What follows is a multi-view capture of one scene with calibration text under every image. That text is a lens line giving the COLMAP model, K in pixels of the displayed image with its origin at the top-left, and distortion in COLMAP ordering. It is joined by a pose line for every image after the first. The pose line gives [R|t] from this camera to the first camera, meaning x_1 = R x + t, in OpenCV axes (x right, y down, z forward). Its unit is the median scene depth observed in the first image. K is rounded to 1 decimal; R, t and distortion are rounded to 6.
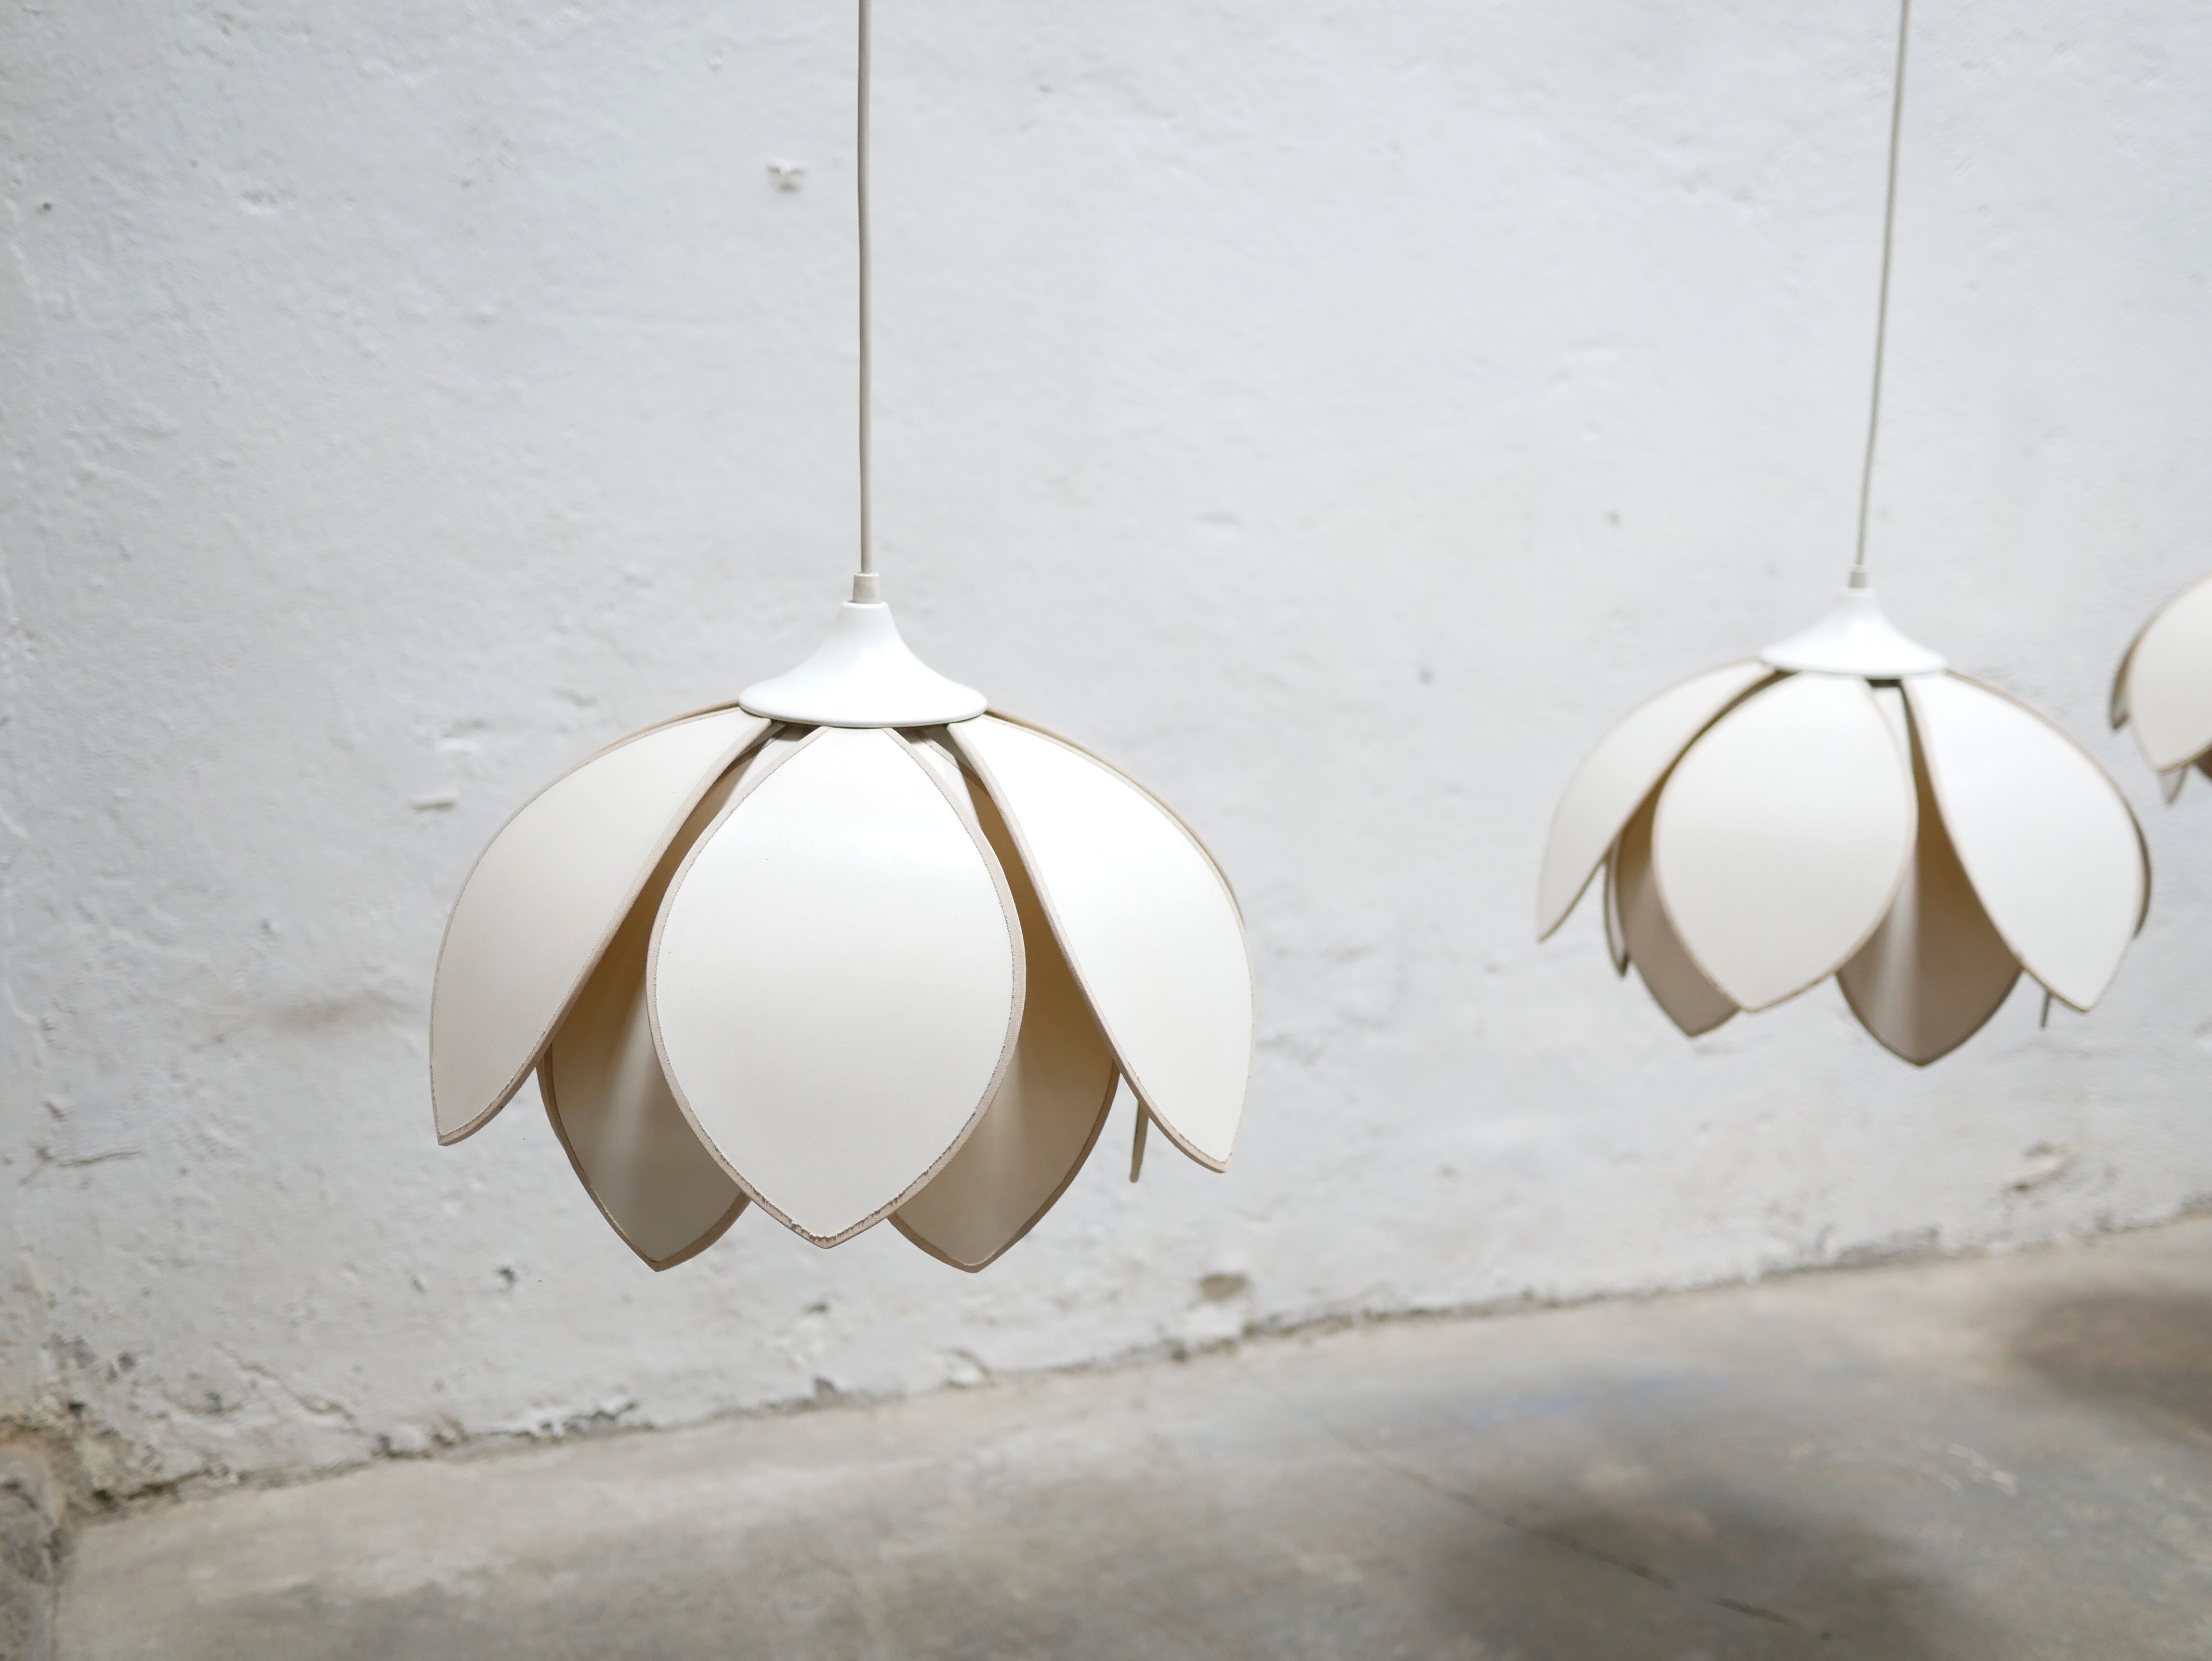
lens RADIAL K [[2518.6, 0, 1084.9], [0, 2518.6, 829.3], [0, 0, 1]] dist [-0.013888, 0.000000]
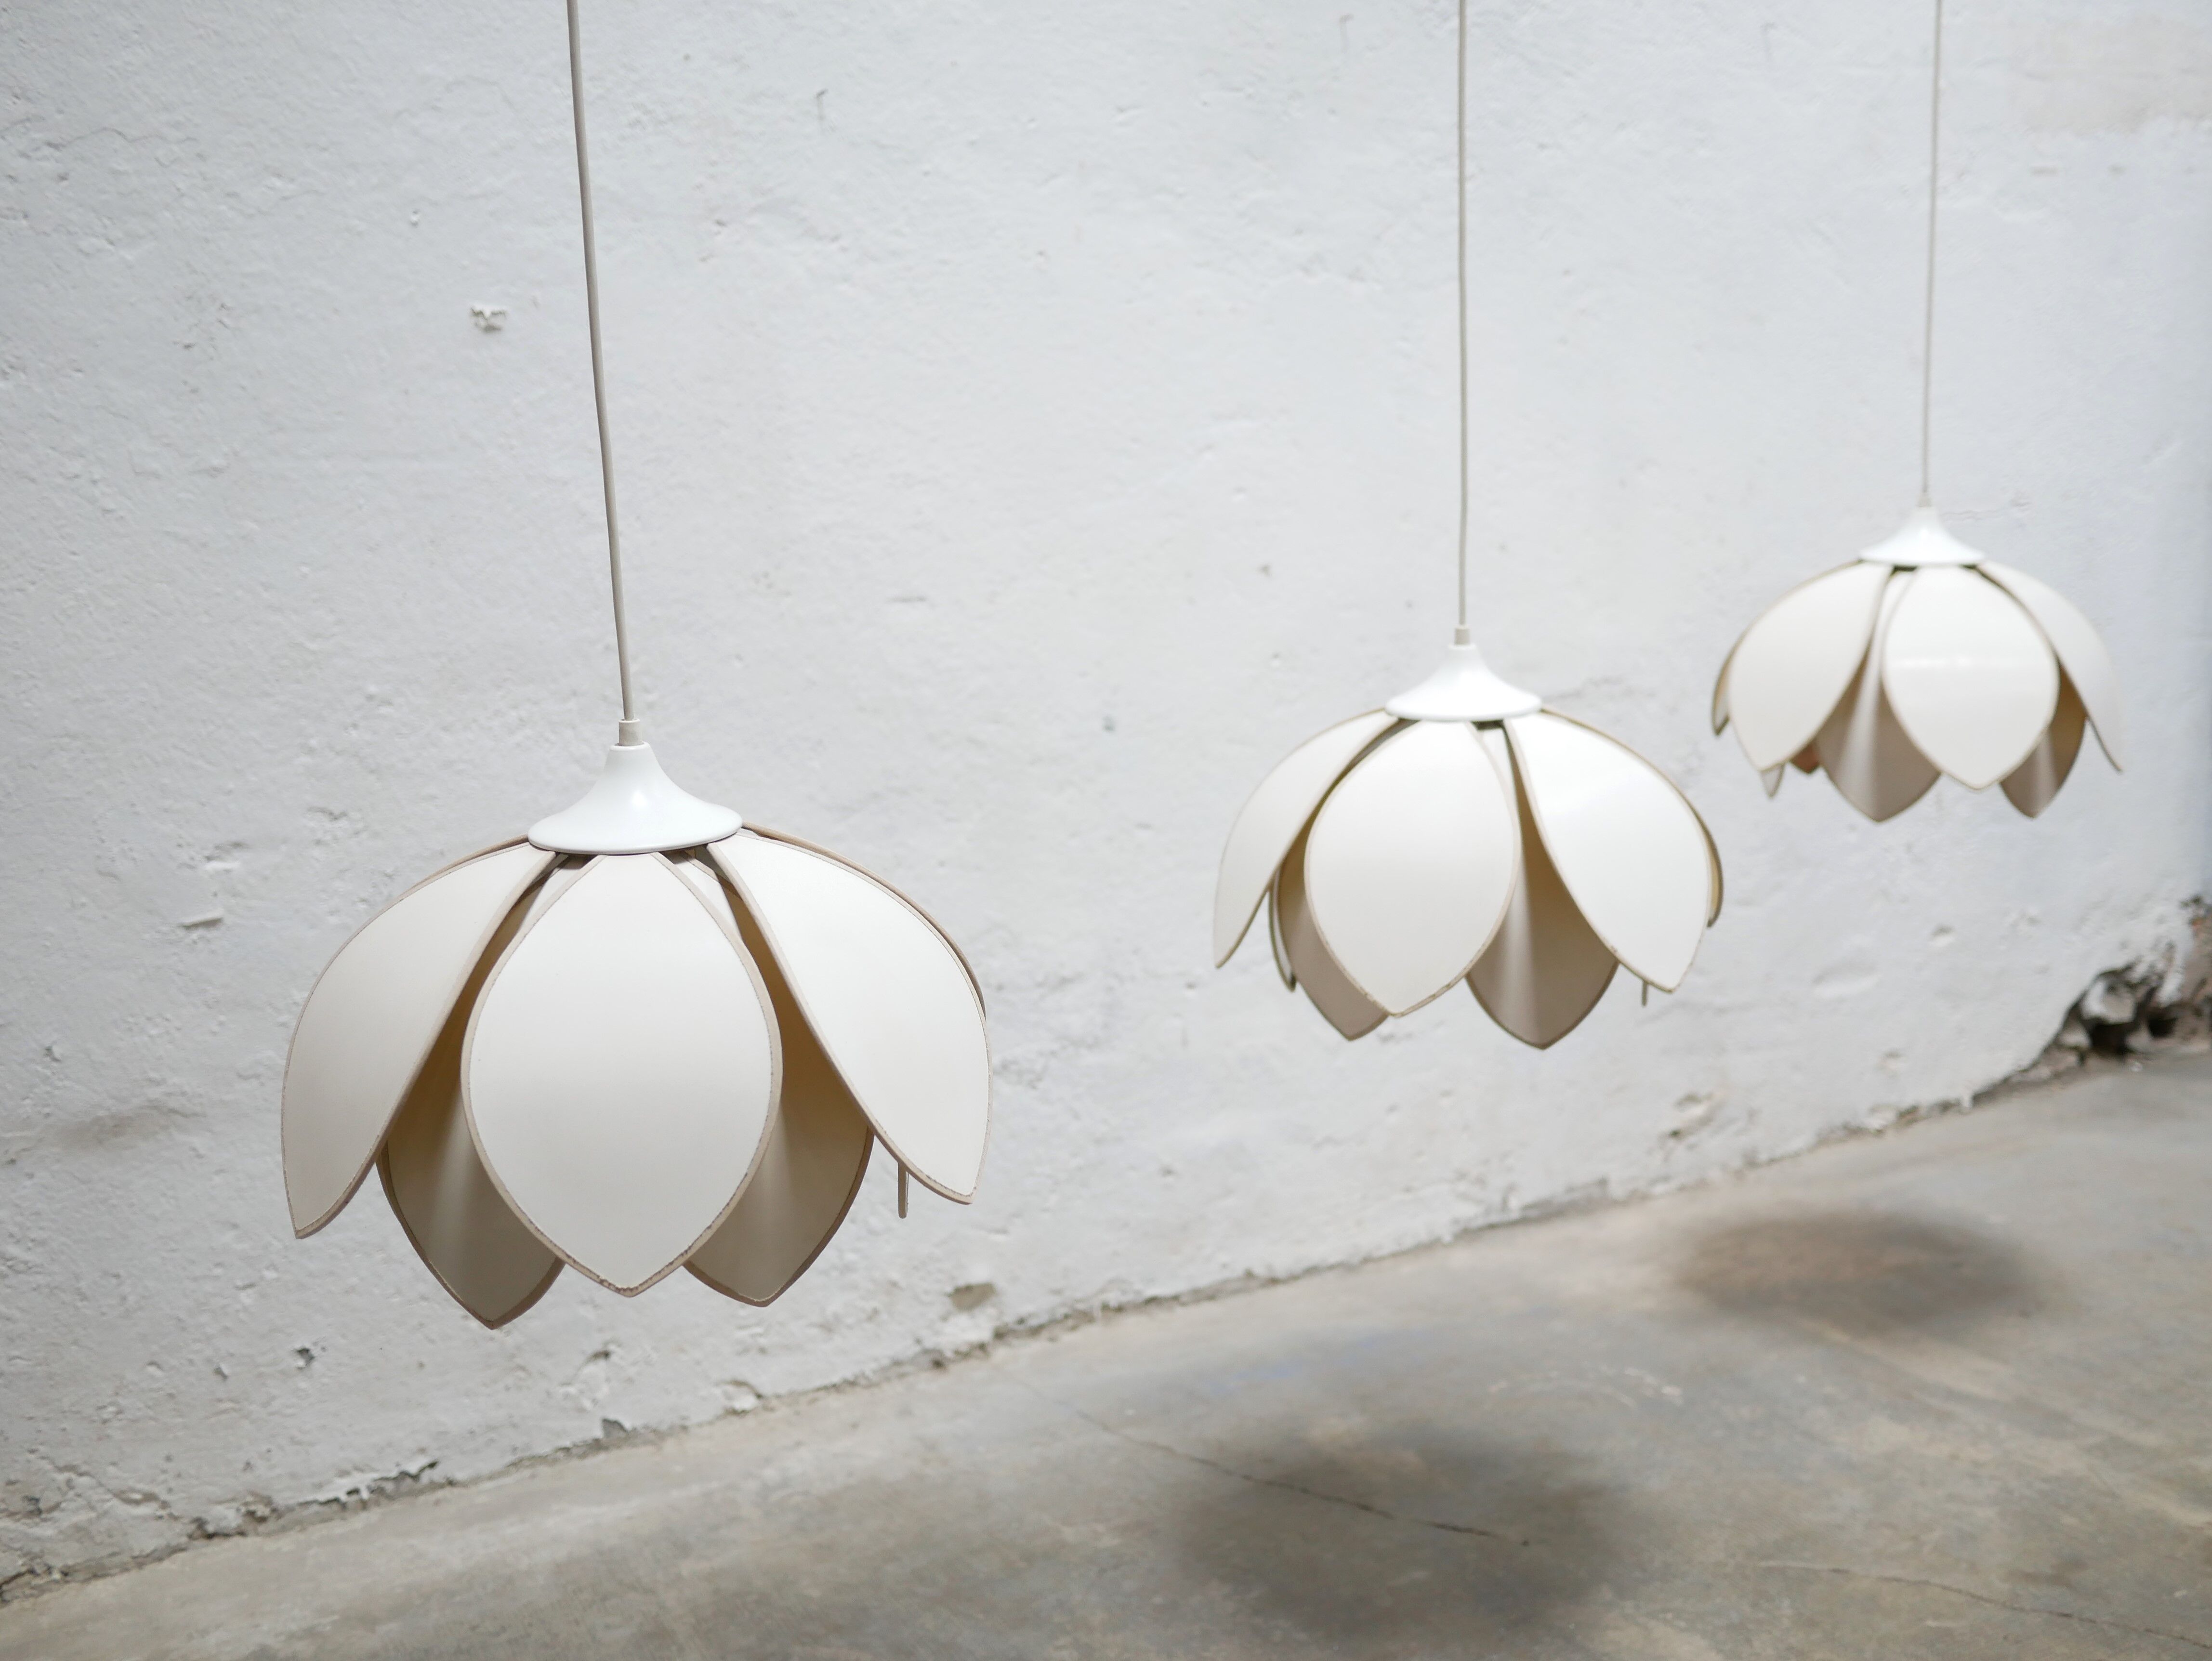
lens RADIAL K [[2518.6, 0, 1111.6], [0, 2518.6, 835.3], [0, 0, 1]] dist [-0.013888, 0.000000]
pose [[0.988584, -0.082577, 0.126023, -0.007557], [0.083095, 0.996541, 0.001149, -0.015497], [-0.125682, 0.009336, 0.992027, -0.103573]]
